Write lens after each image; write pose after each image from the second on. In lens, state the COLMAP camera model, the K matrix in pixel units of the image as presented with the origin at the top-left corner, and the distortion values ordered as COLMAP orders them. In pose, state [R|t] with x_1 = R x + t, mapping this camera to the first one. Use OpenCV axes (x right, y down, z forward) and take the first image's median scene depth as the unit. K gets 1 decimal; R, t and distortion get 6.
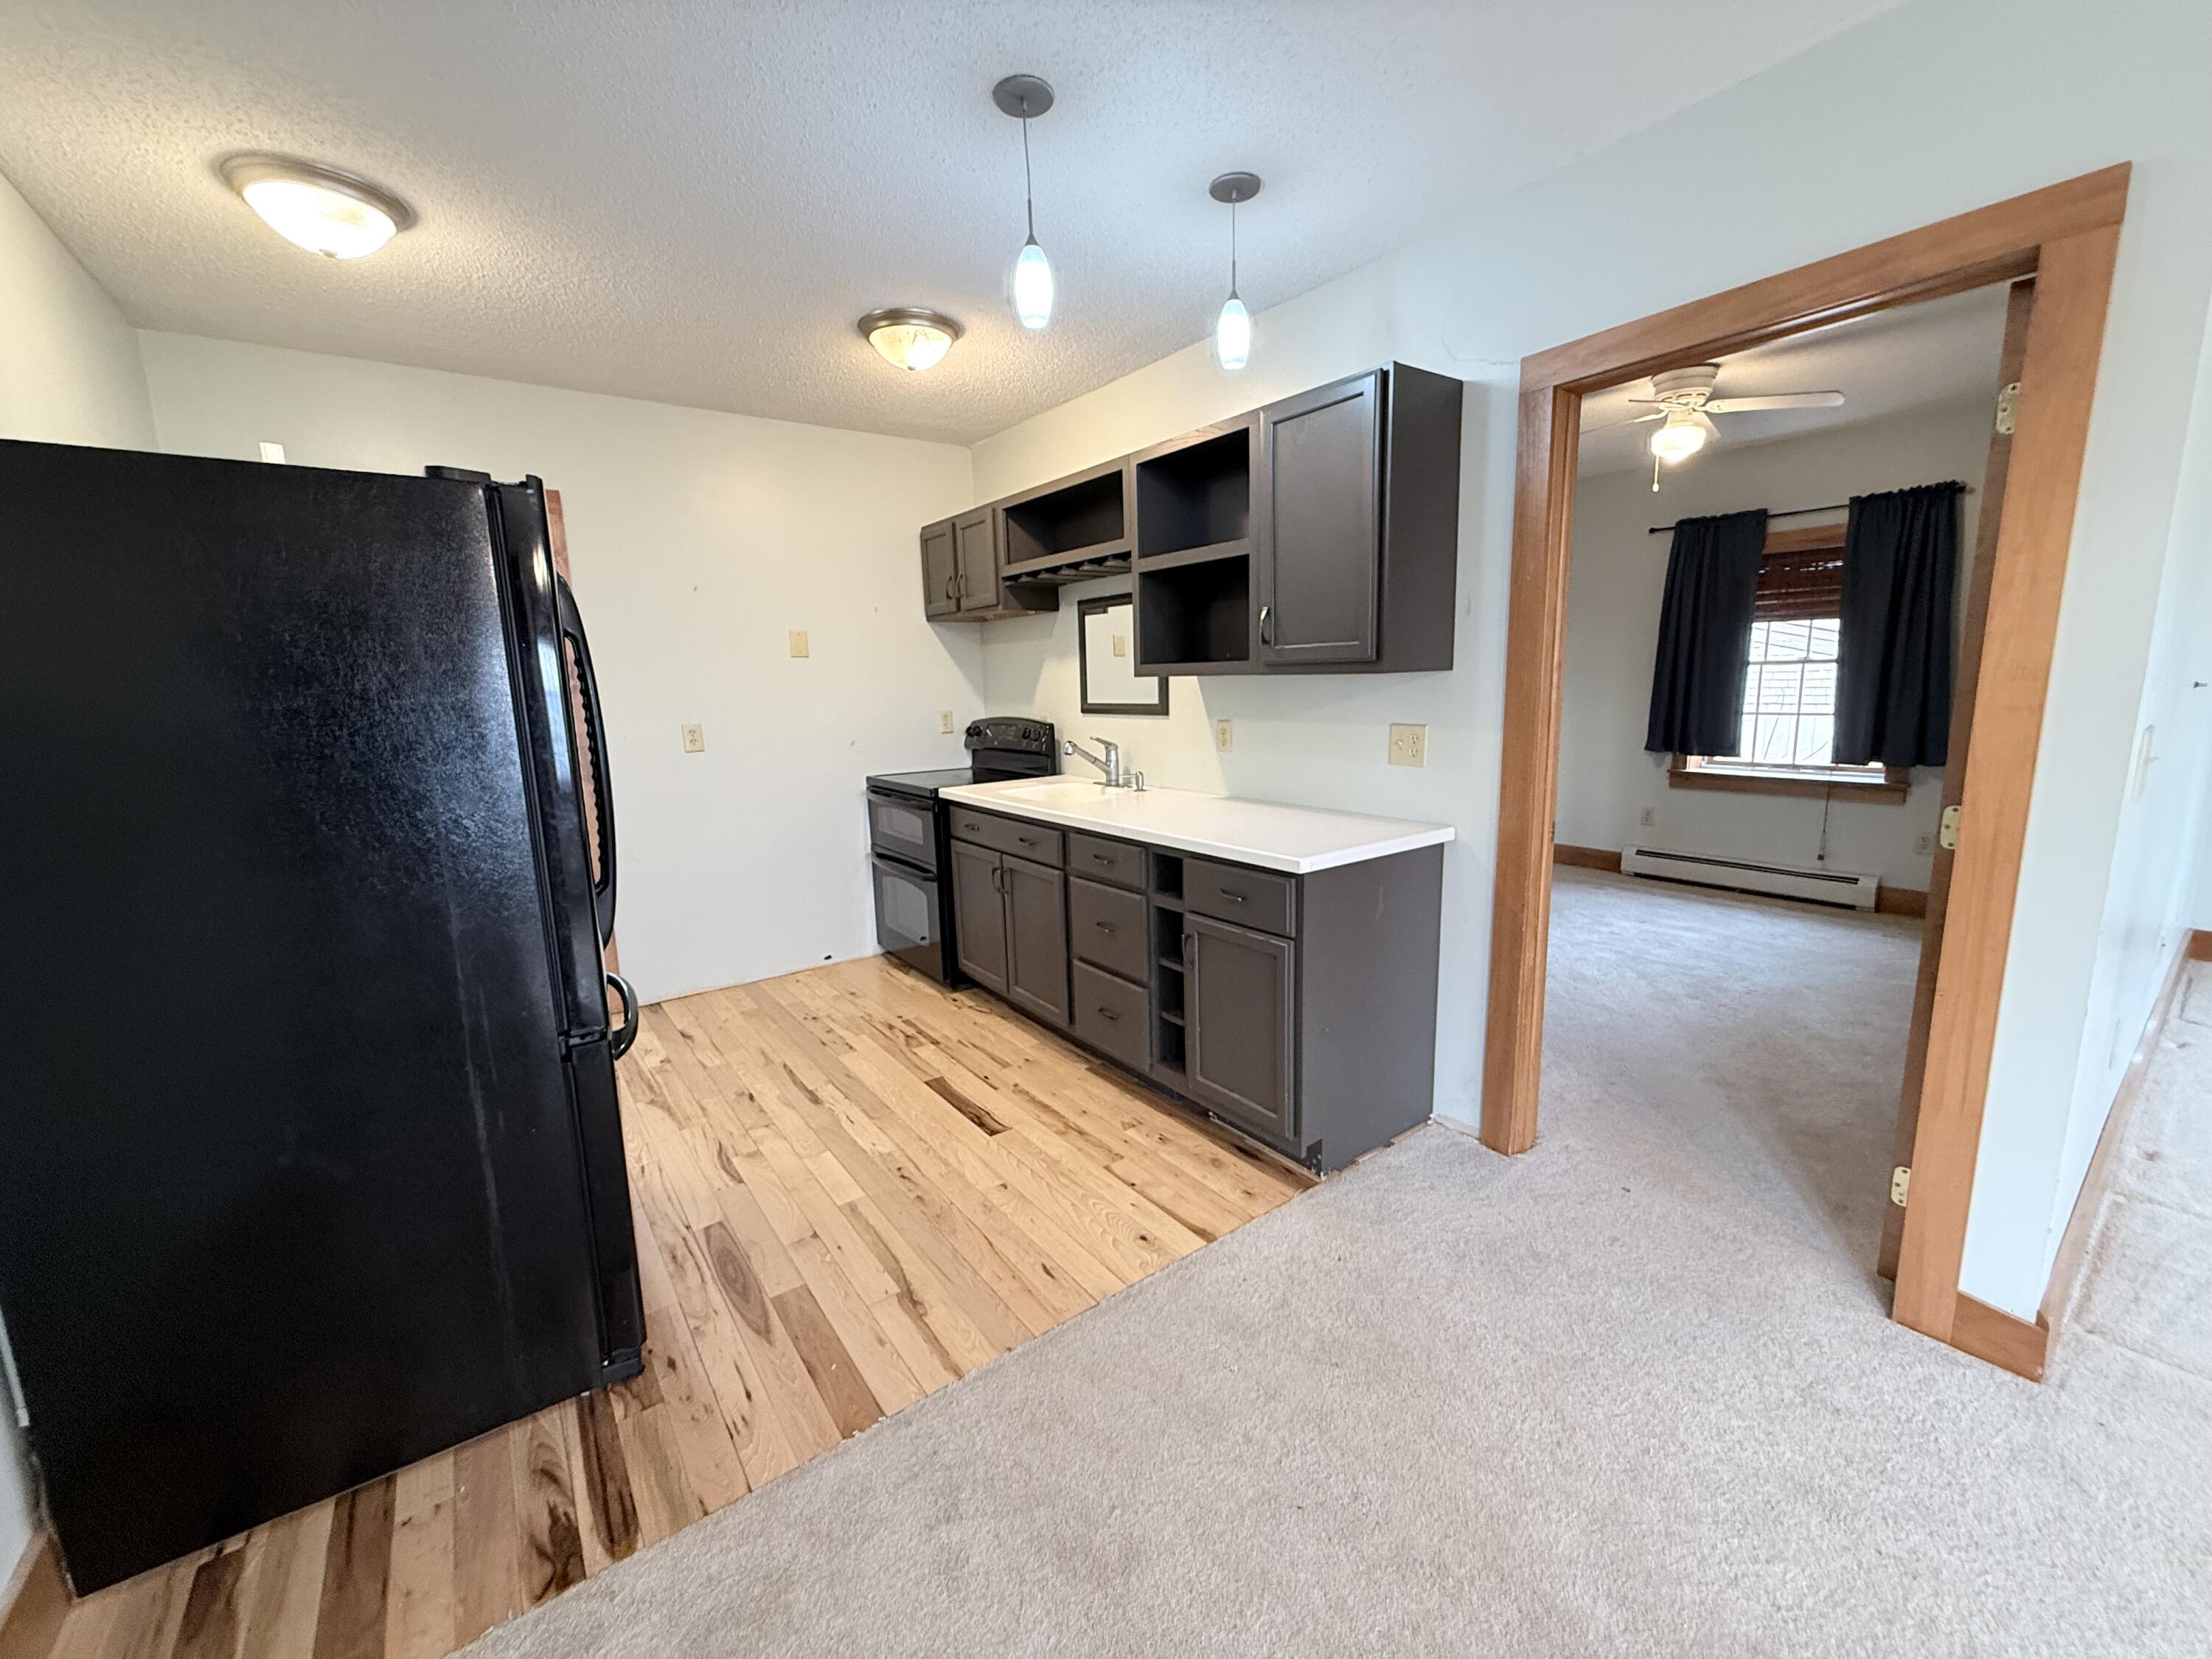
lens RADIAL K [[874.0, 0, 1102.3], [0, 874.0, 830.8], [0, 0, 1]] dist [0.000768, -0.000912]
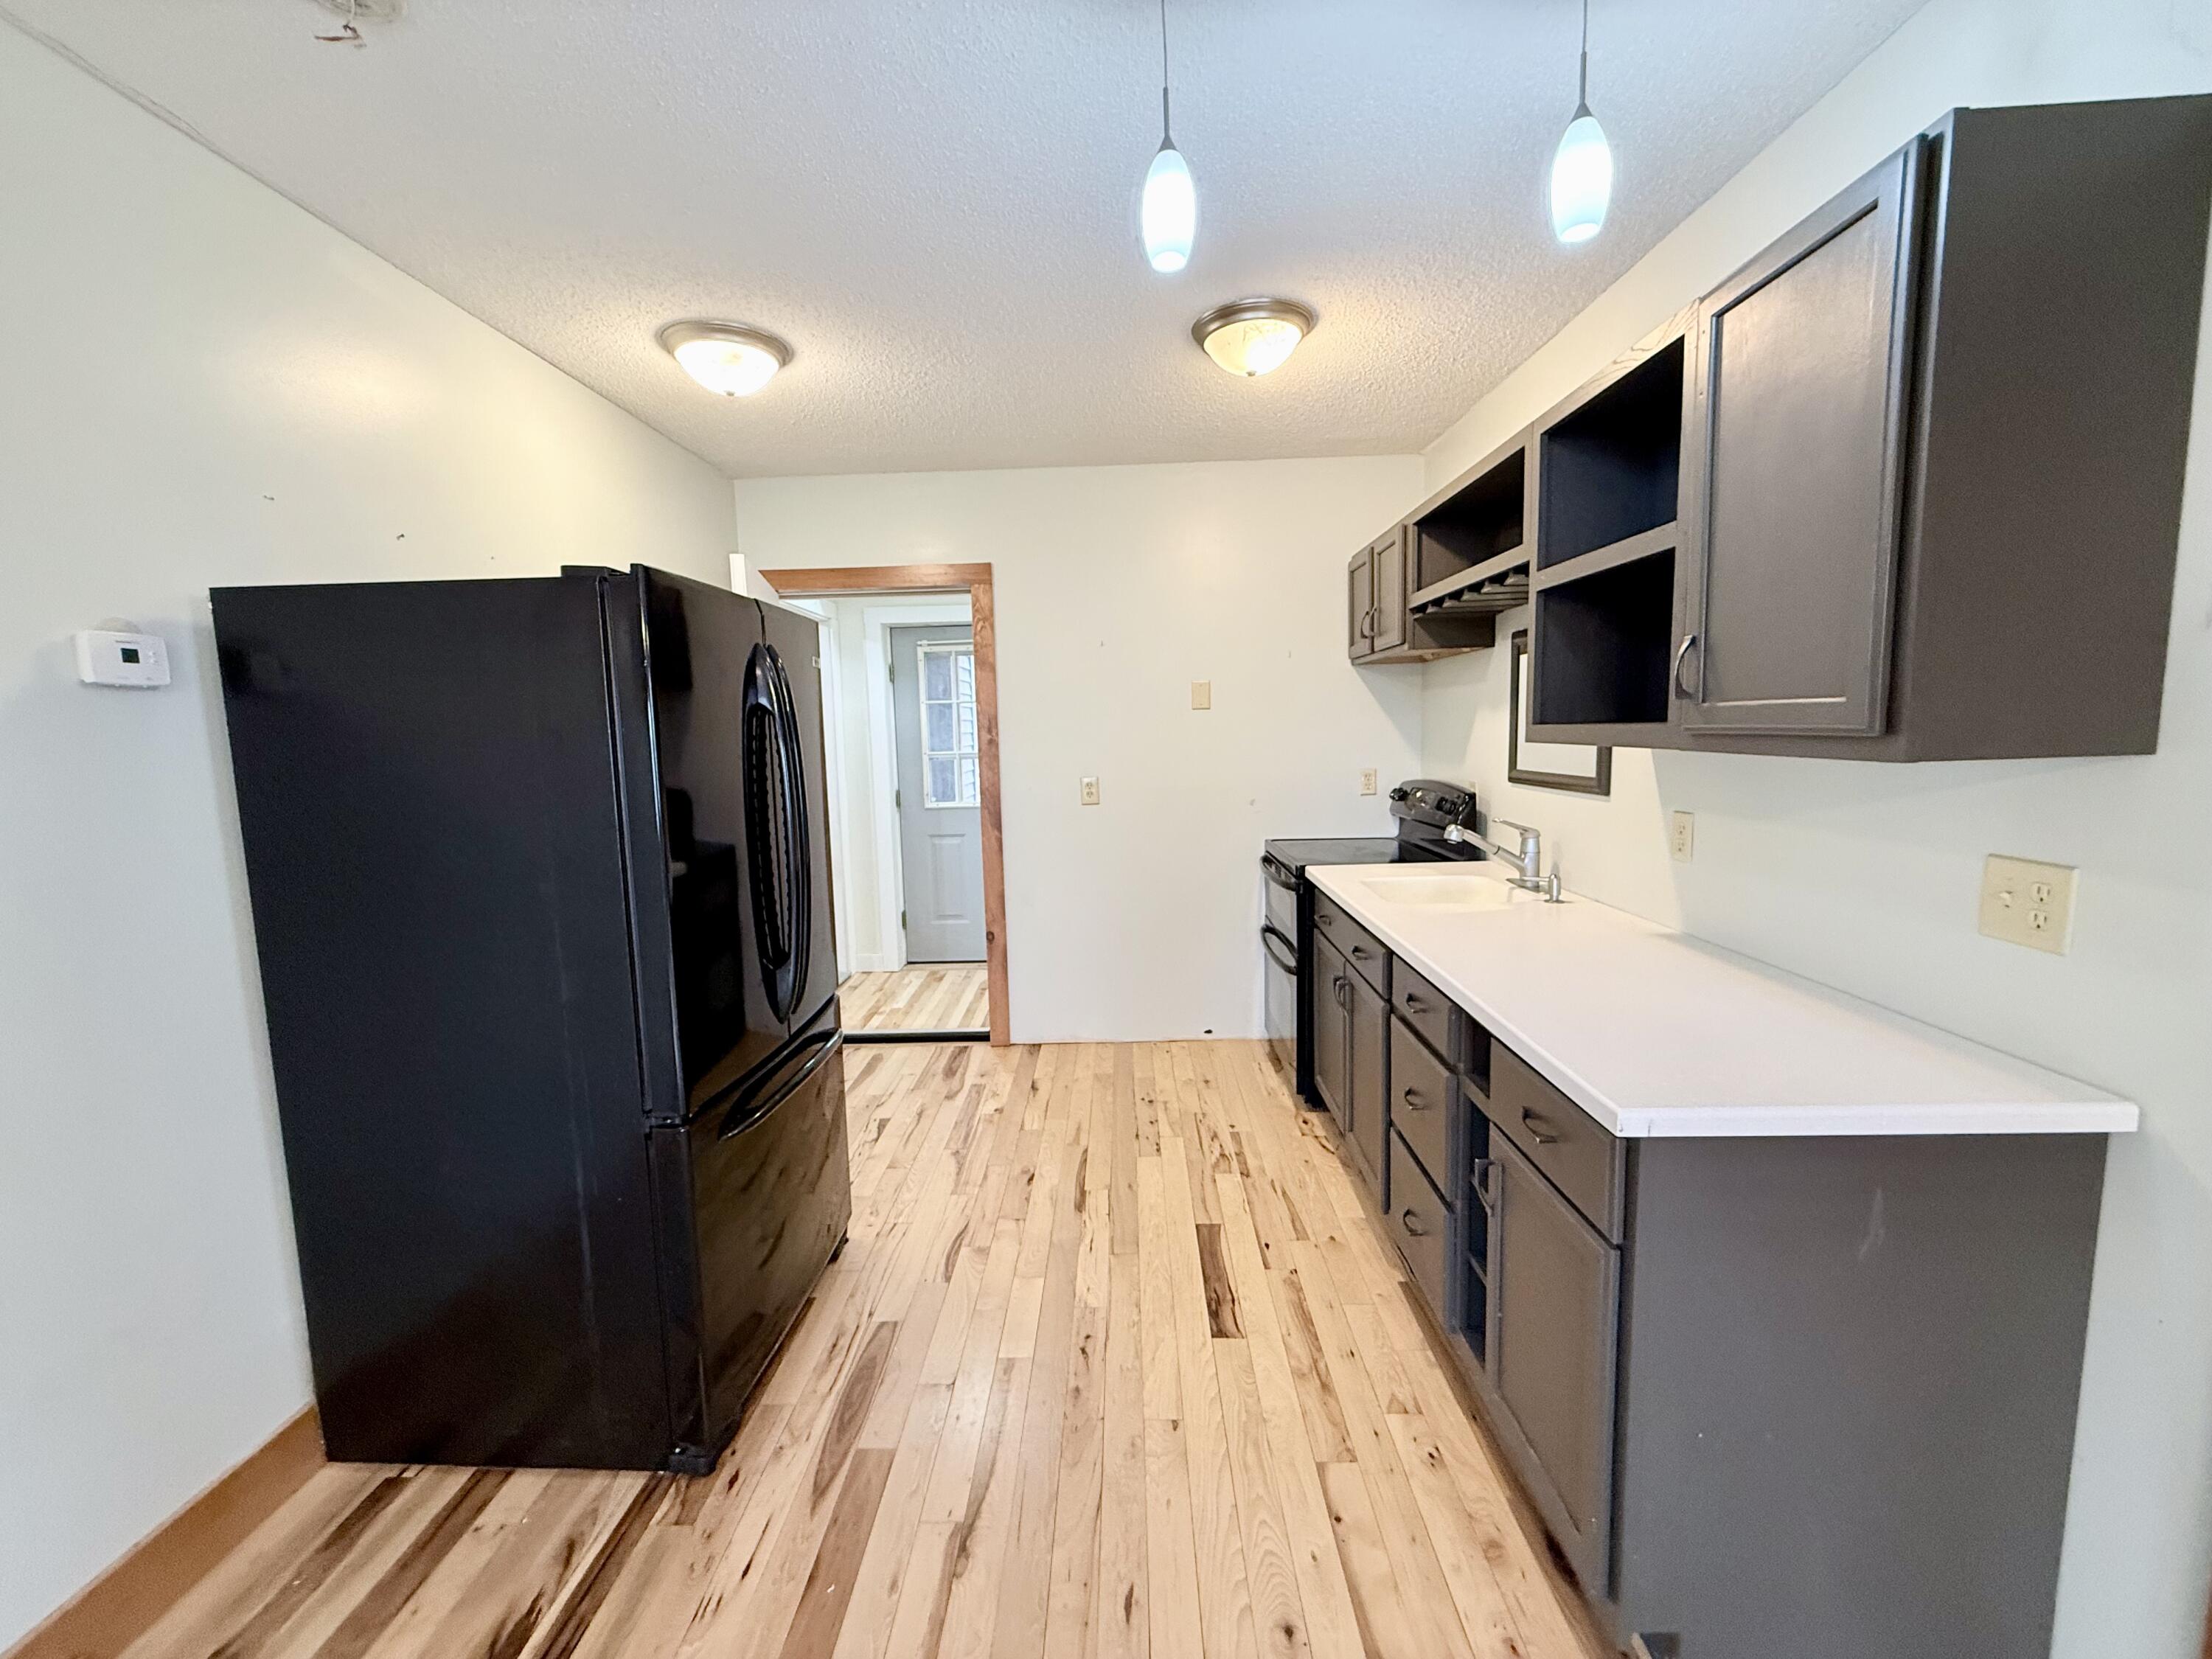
lens RADIAL K [[874.0, 0, 1104.1], [0, 874.0, 831.3], [0, 0, 1]] dist [0.000768, -0.000912]
pose [[0.791912, 0.076744, -0.605794, 0.287130], [-0.099690, 0.995009, -0.004266, -0.102874], [0.602443, 0.063770, 0.795610, 0.376523]]
